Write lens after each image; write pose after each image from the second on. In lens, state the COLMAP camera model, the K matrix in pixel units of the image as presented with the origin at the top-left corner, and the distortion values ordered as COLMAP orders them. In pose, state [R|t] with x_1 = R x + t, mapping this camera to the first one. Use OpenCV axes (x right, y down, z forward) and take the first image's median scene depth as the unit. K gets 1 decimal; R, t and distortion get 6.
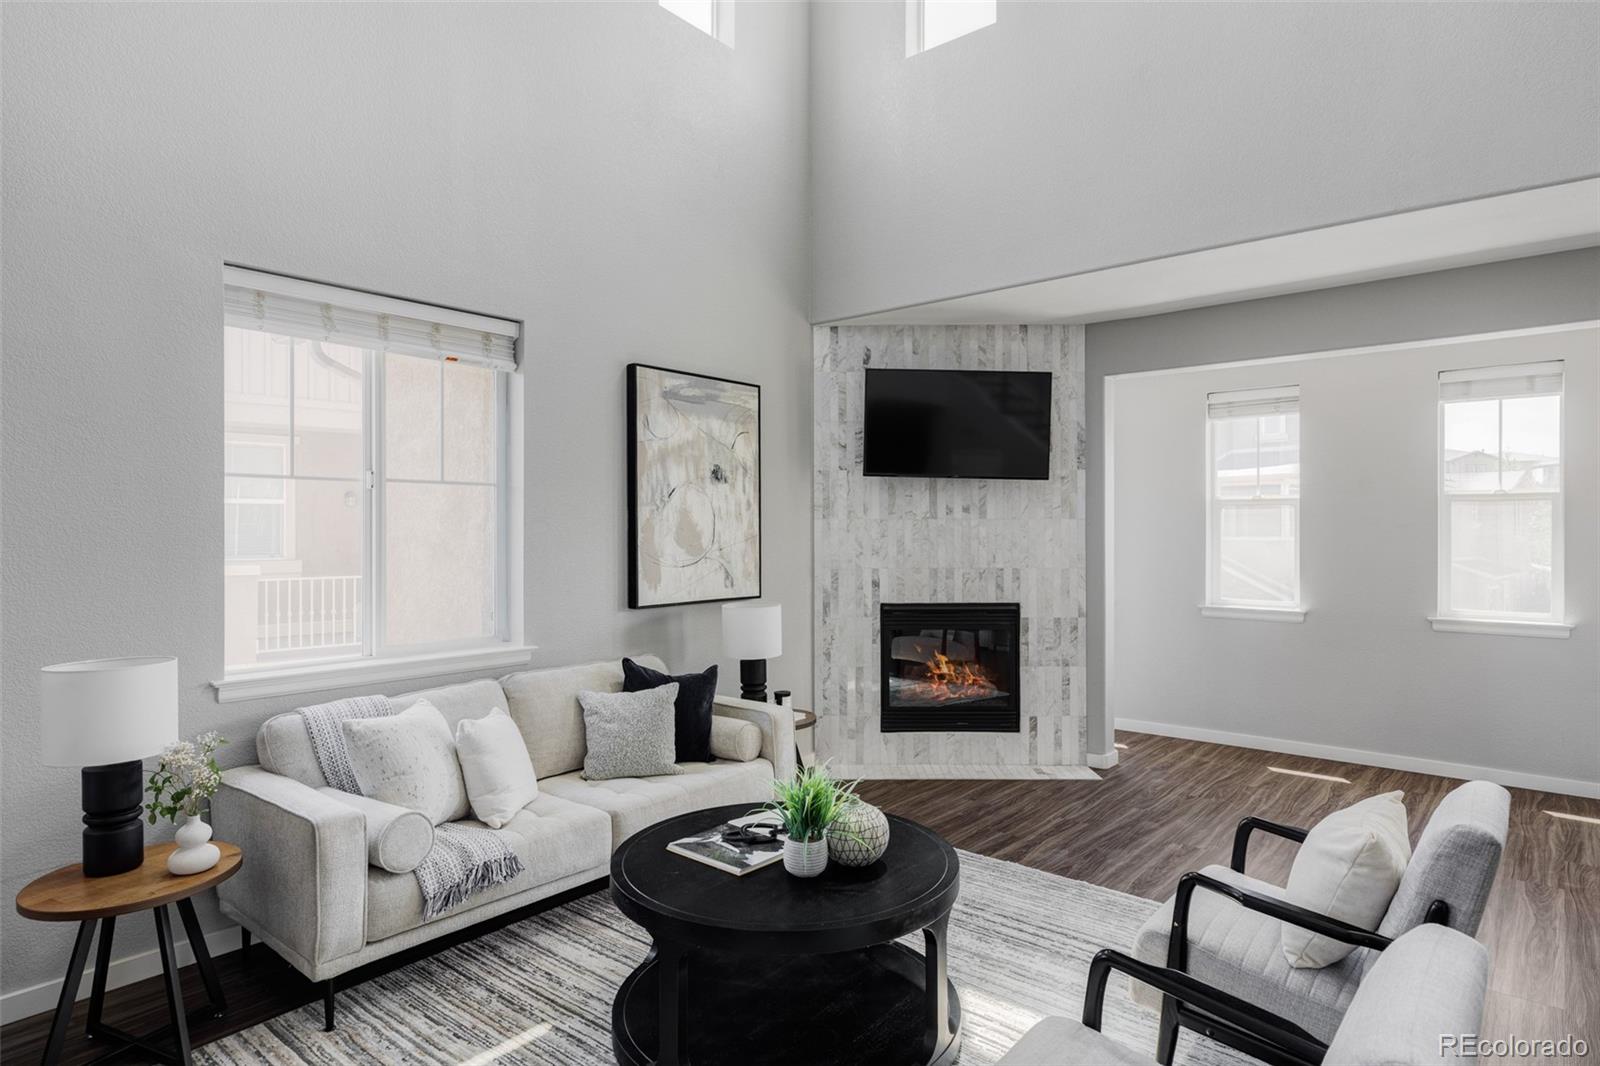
lens RADIAL K [[901.6, 0, 813.6], [0, 901.6, 524.1], [0, 0, 1]] dist [0.008609, 0.000836]
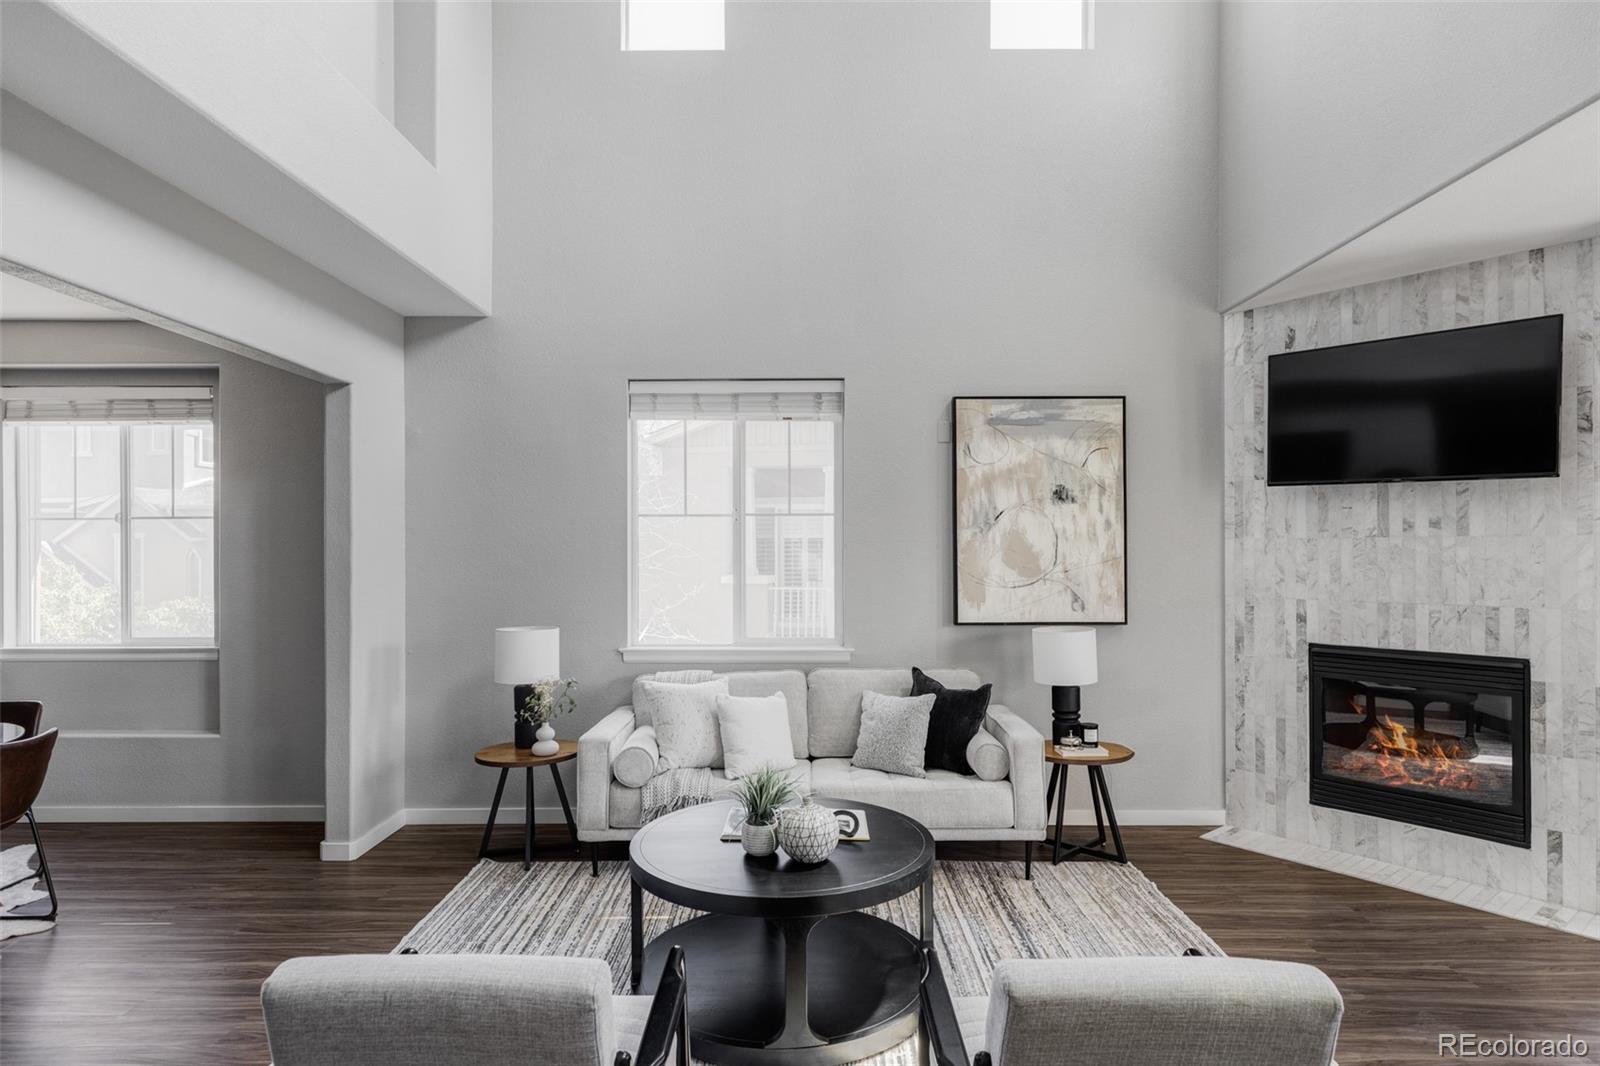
lens RADIAL K [[901.6, 0, 794.7], [0, 901.6, 539.4], [0, 0, 1]] dist [0.008609, 0.000836]
pose [[0.630744, -0.007948, -0.775951, 0.412502], [0.005920, 0.999968, -0.005431, -0.002648], [0.775969, -0.001168, 0.630770, 0.138233]]
